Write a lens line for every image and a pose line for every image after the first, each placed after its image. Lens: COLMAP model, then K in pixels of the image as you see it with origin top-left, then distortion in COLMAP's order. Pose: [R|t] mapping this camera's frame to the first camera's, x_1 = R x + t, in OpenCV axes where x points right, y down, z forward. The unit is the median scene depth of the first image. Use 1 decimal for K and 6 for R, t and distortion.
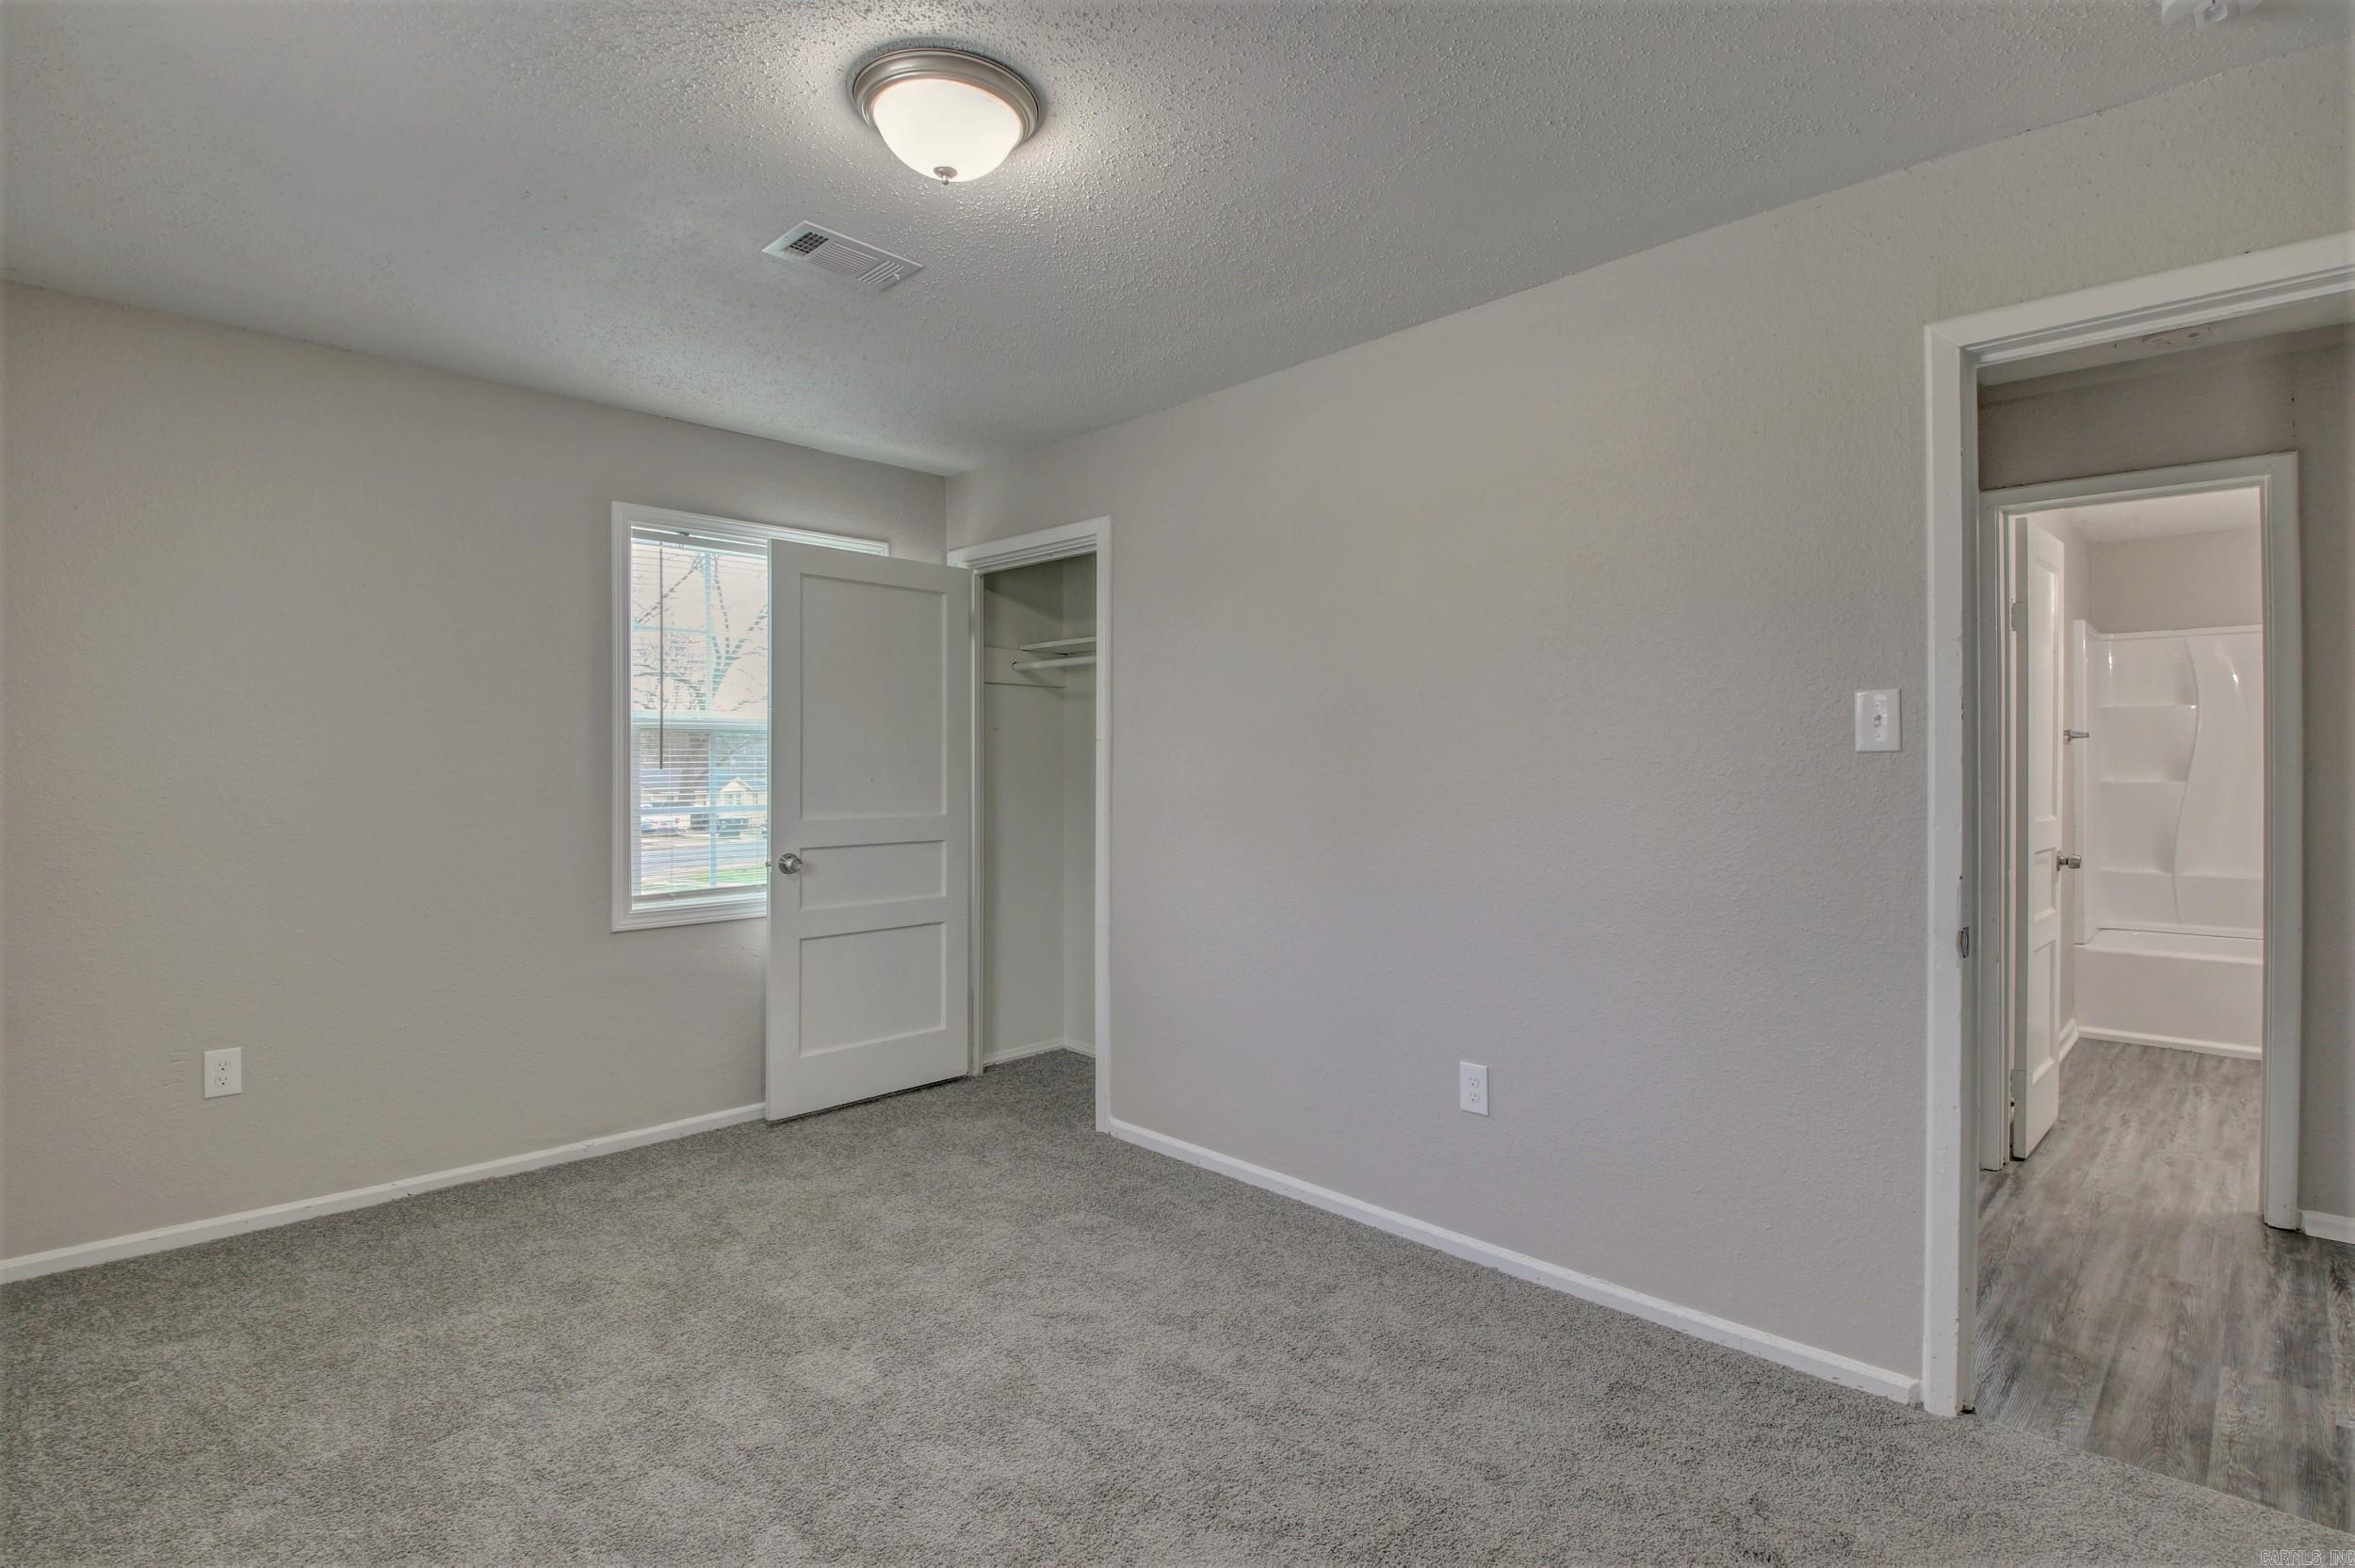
lens RADIAL K [[1124.8, 0, 1175.7], [0, 1124.8, 770.0], [0, 0, 1]] dist [0.020597, -0.025071]
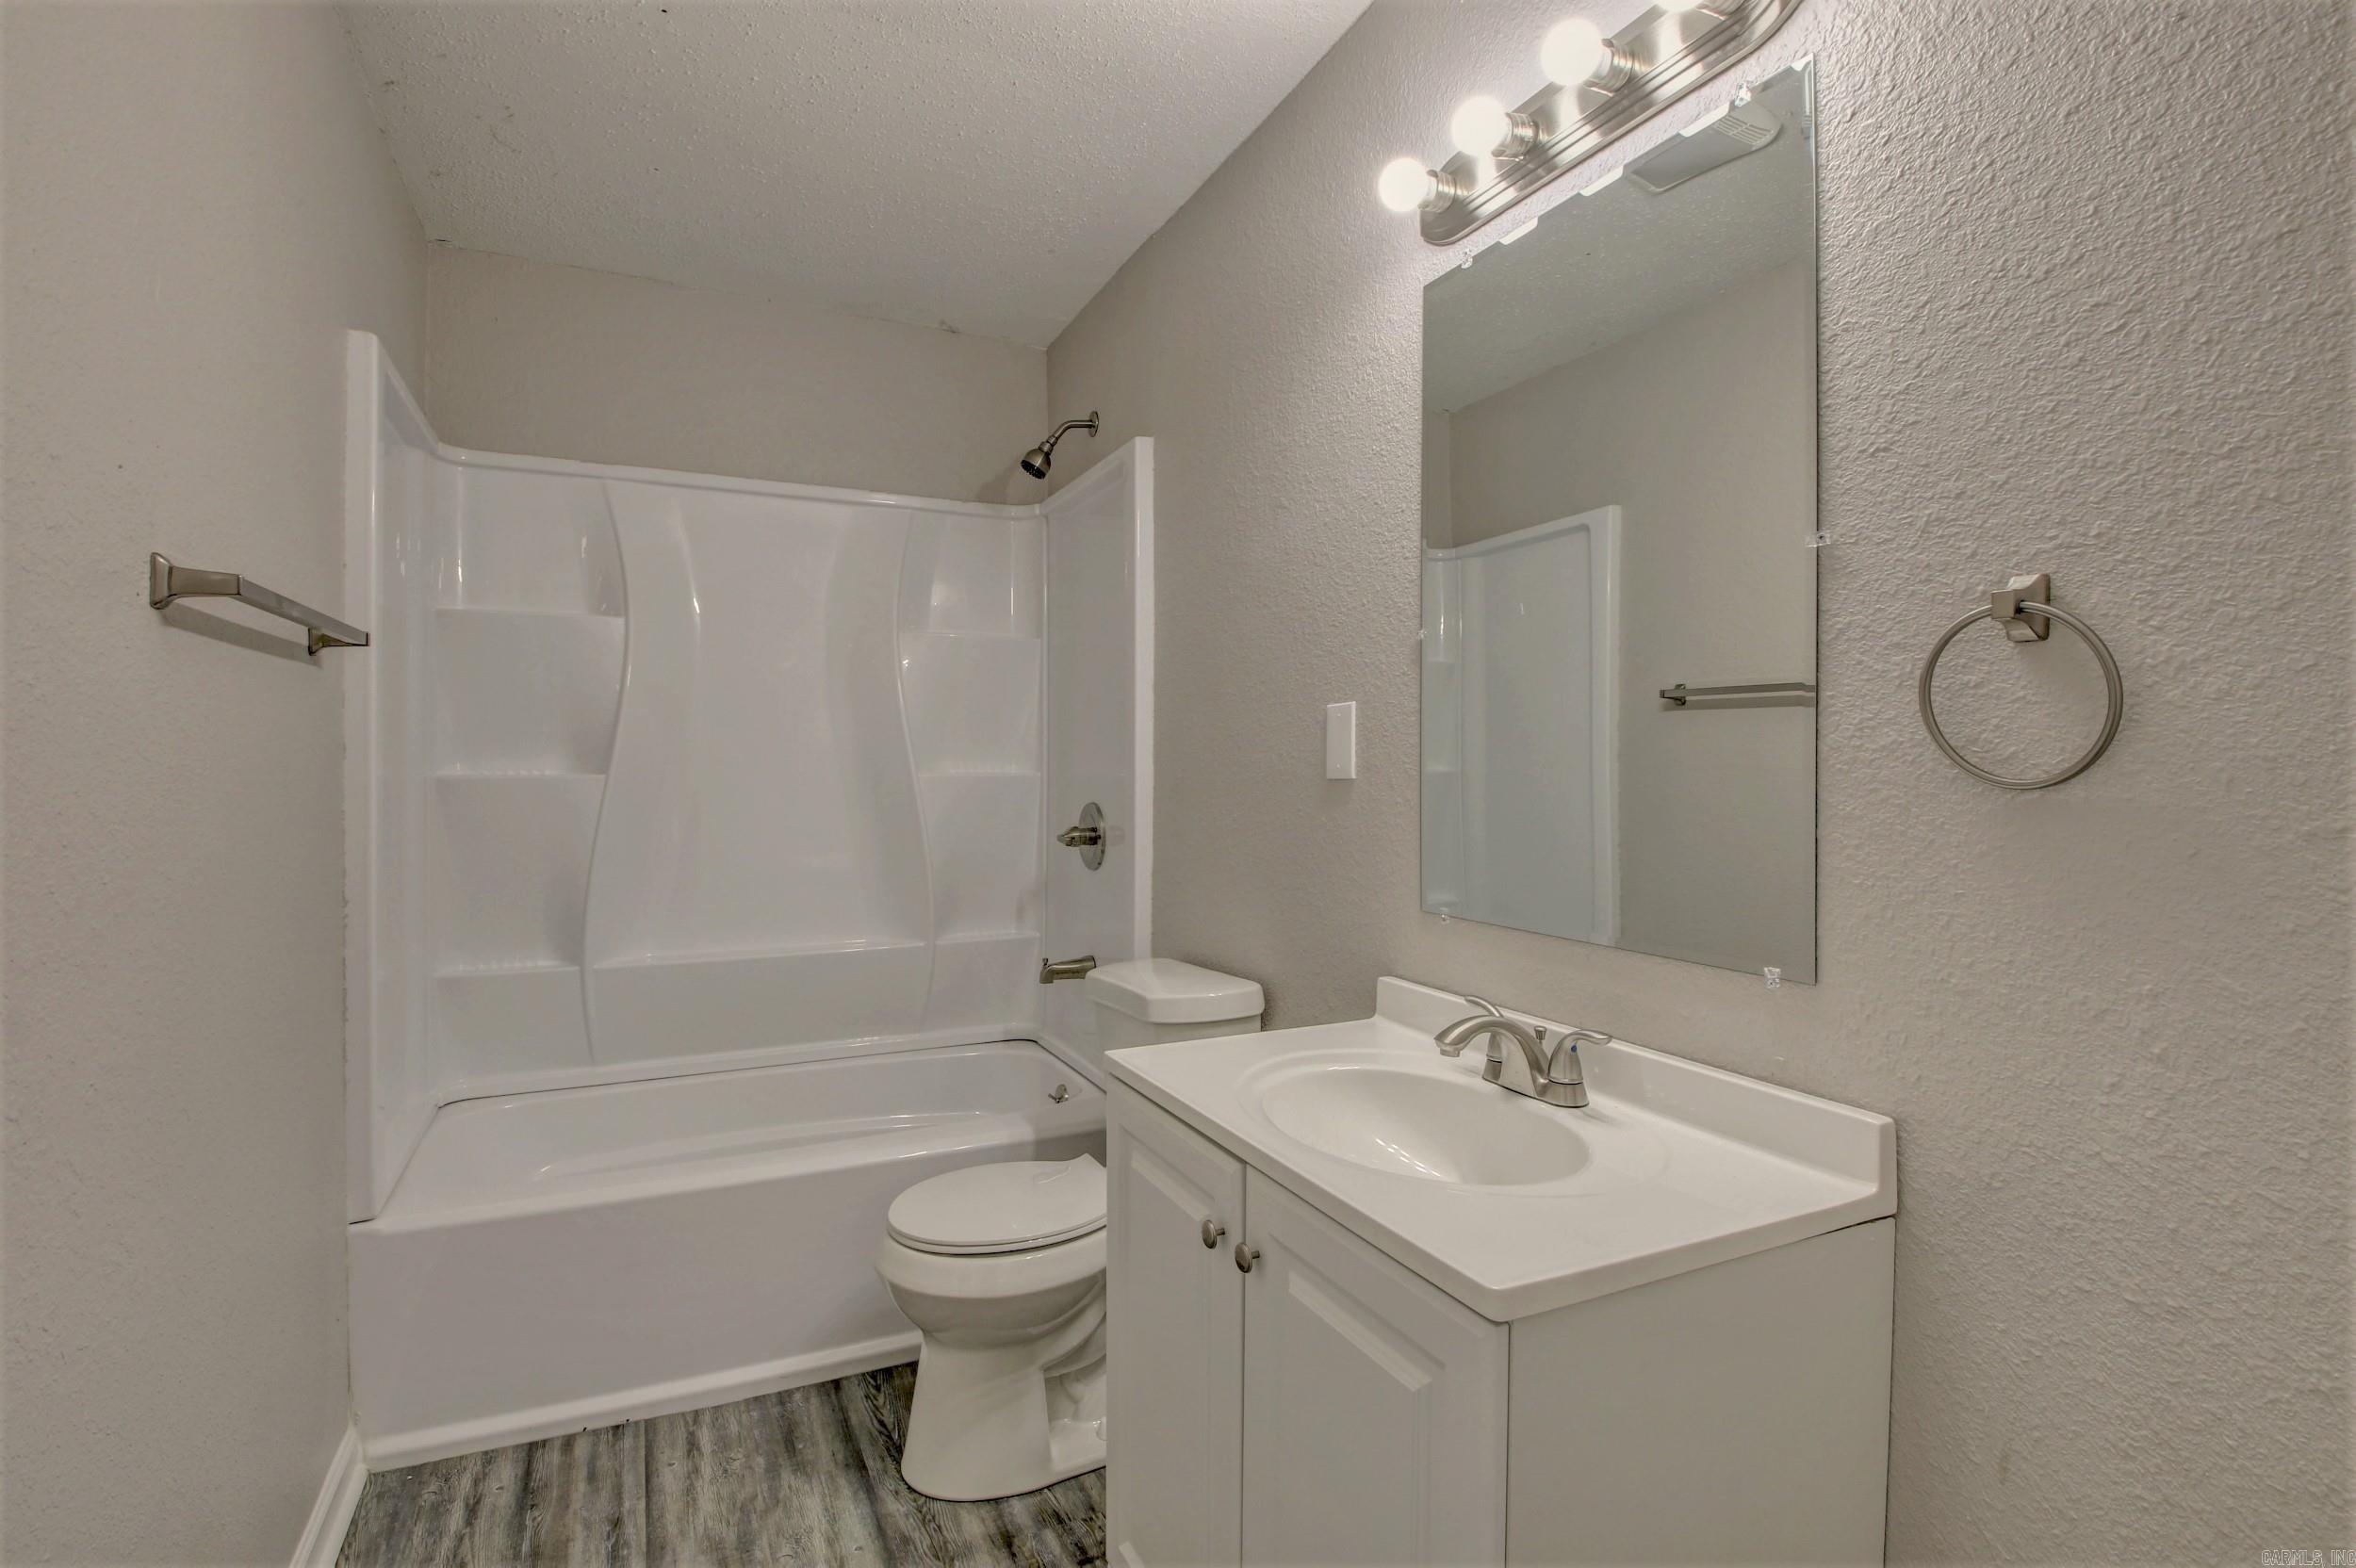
lens RADIAL K [[1125.4, 0, 1176.2], [0, 1125.4, 770.0], [0, 0, 1]] dist [0.020597, -0.025071]
pose [[0.345183, 0.002955, 0.938531, 0.521356], [0.001105, 0.999993, -0.003555, 0.010461], [-0.938535, 0.002265, 0.345177, 0.596044]]
